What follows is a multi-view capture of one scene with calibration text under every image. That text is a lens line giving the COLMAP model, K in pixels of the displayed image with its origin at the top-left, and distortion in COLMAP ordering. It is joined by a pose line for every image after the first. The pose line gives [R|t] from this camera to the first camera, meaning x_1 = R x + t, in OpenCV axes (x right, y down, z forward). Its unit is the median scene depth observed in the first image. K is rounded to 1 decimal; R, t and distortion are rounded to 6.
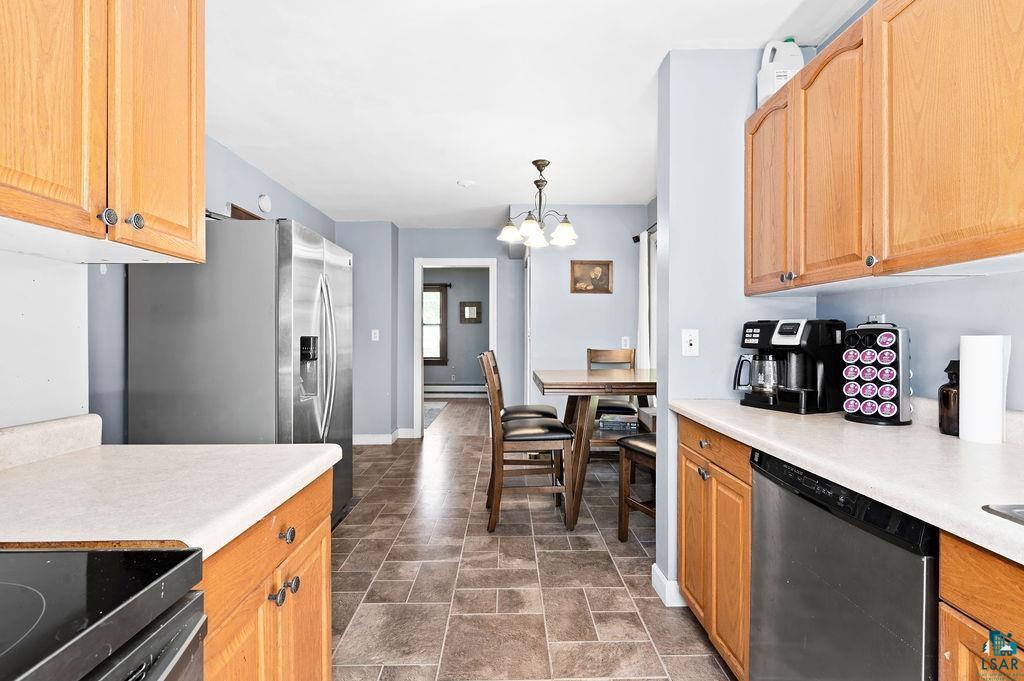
lens RADIAL K [[500.8, 0, 511.1], [0, 500.8, 336.1], [0, 0, 1]] dist [0.000575, 0.000008]
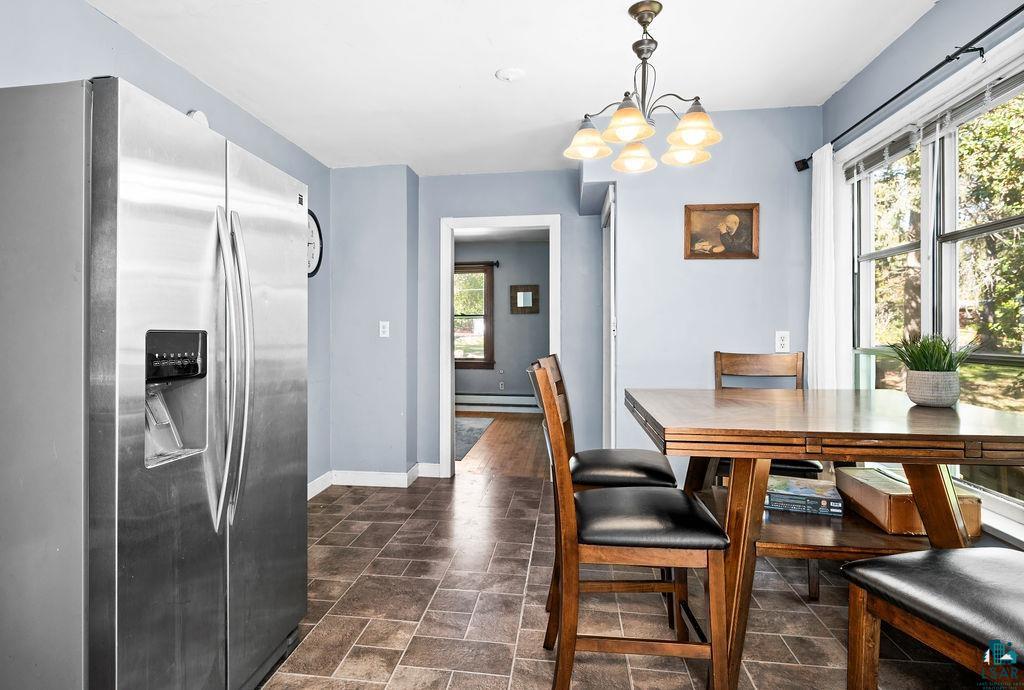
lens RADIAL K [[529.5, 0, 478.1], [0, 529.5, 325.8], [0, 0, 1]] dist [0.005589, 0.000204]
pose [[0.984265, -0.002091, -0.176685, -0.014056], [0.000491, 0.999958, -0.009100, 0.000093], [0.176696, 0.008870, 0.984225, 0.325664]]
